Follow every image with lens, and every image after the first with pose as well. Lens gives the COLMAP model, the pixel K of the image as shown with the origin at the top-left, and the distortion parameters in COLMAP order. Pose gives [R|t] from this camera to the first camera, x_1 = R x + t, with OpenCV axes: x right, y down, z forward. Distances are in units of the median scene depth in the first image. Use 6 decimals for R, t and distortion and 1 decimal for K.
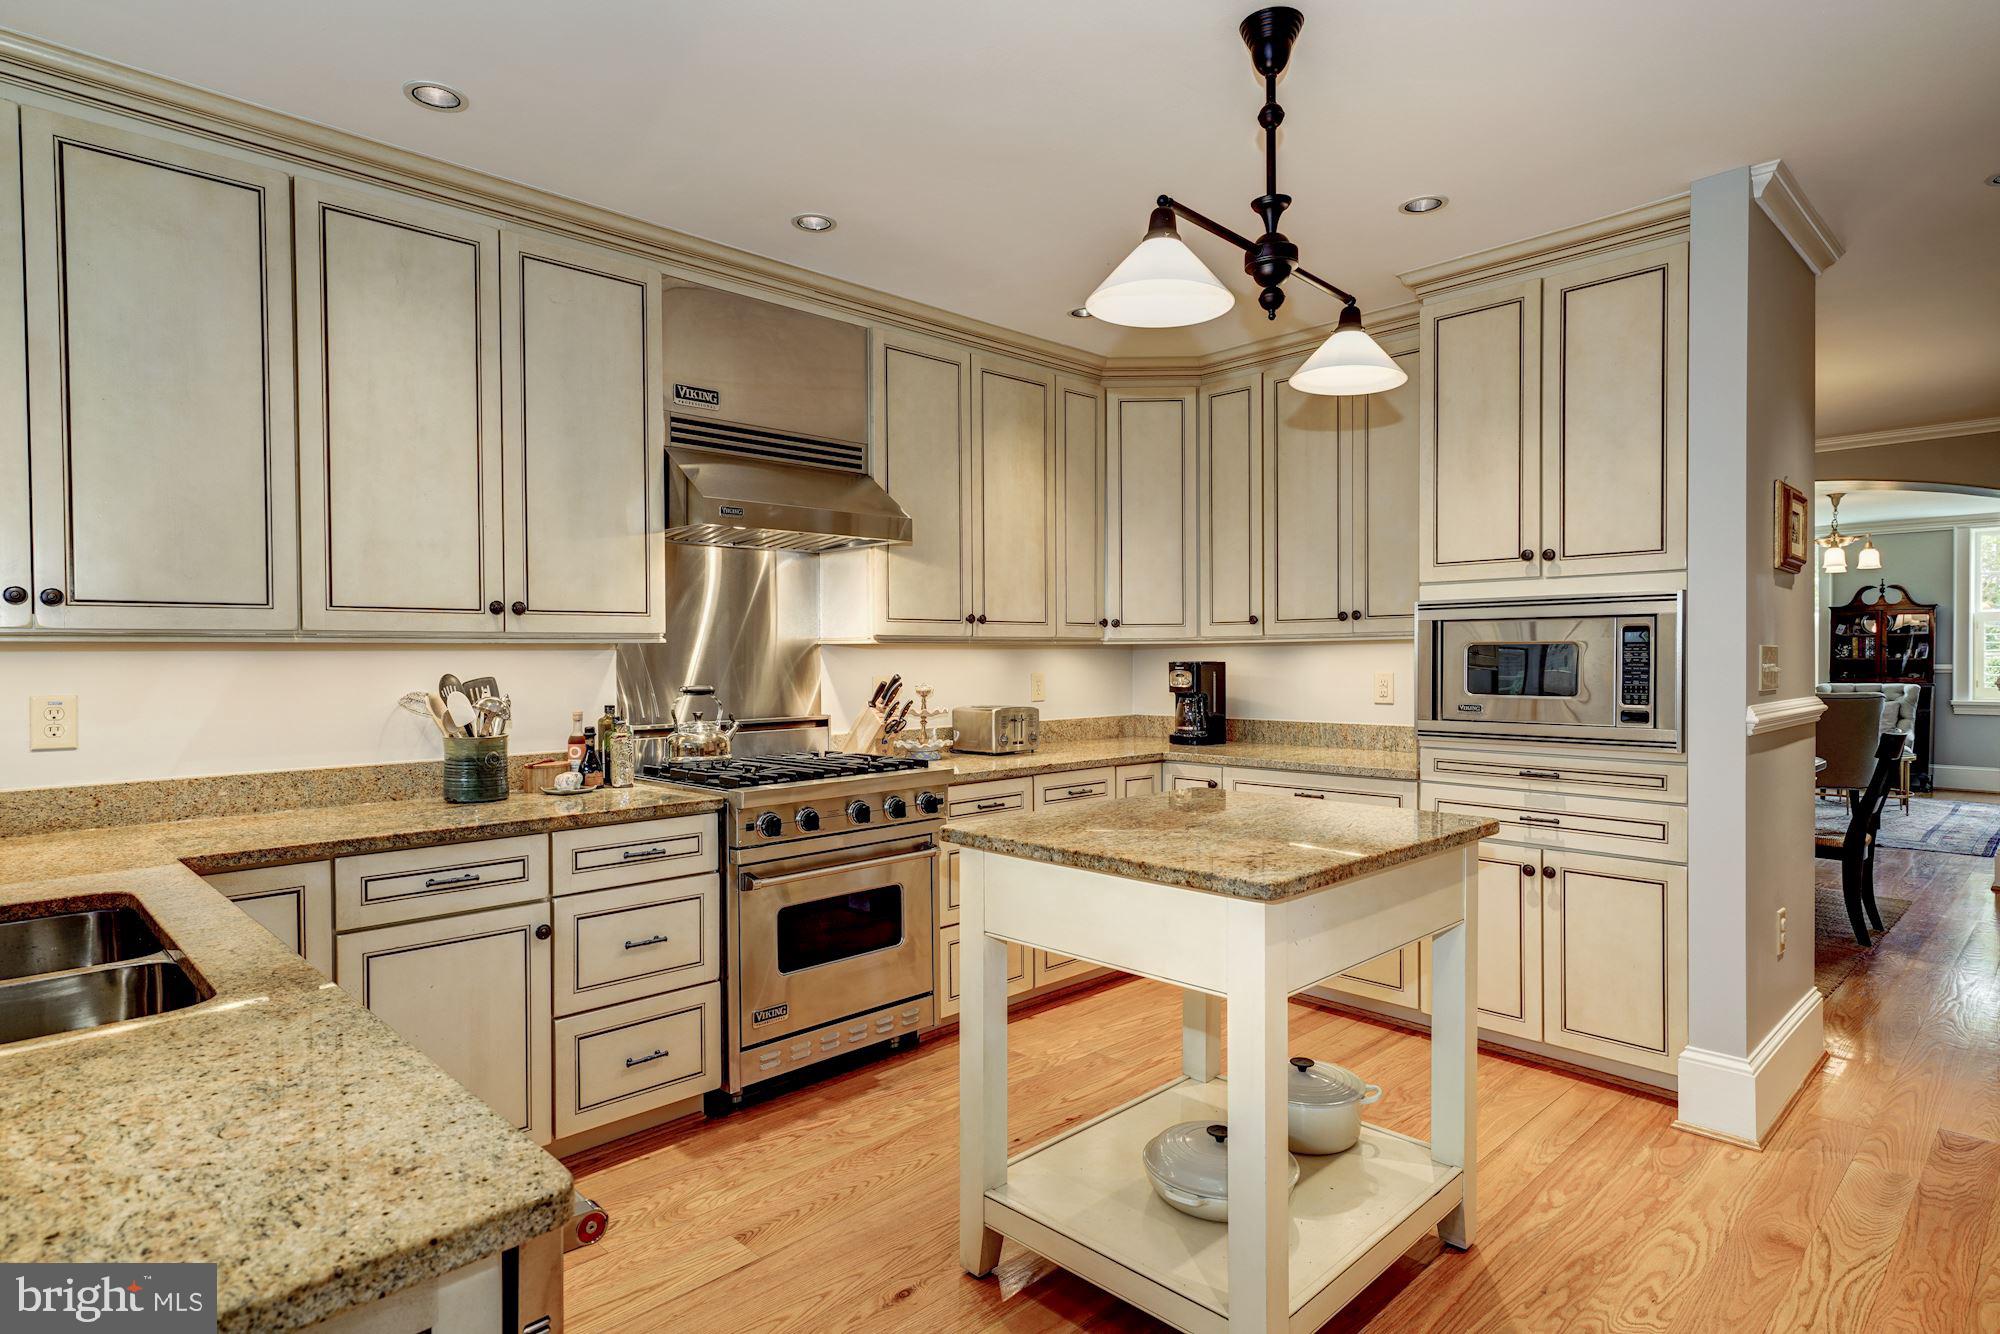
lens RADIAL K [[1069.9, 0, 970.1], [0, 1069.9, 661.3], [0, 0, 1]] dist [0.011064, 0.000895]
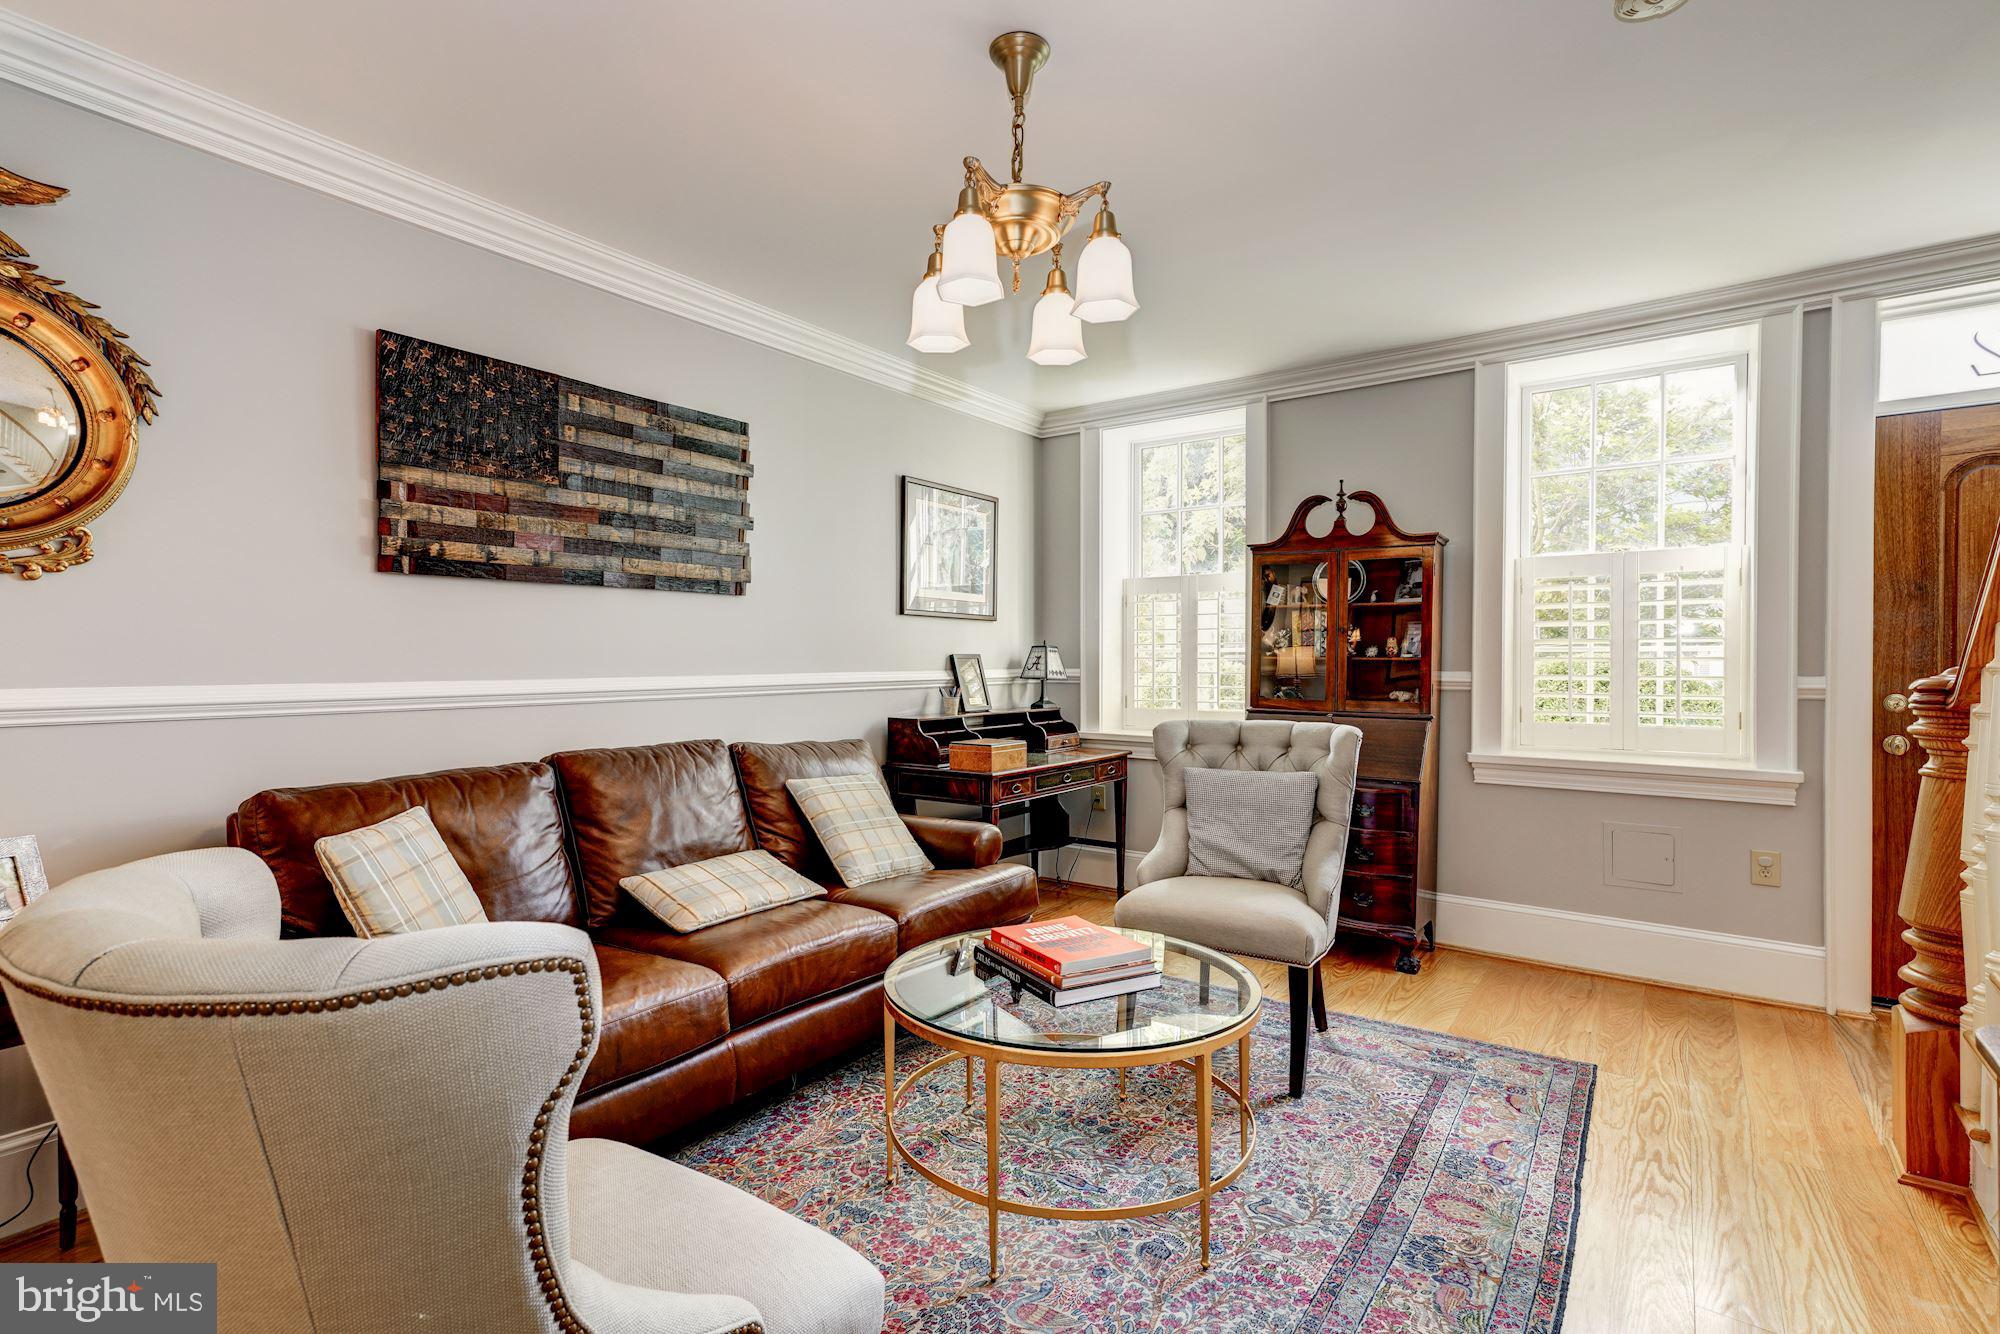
lens RADIAL K [[952.8, 0, 993.4], [0, 952.8, 664.8], [0, 0, 1]] dist [0.021205, 0.000121]
pose [[0.981941, 0.005239, 0.189115, 1.420497], [-0.006293, 0.999968, 0.004975, -0.001775], [-0.189083, -0.006075, 0.981942, 1.438439]]
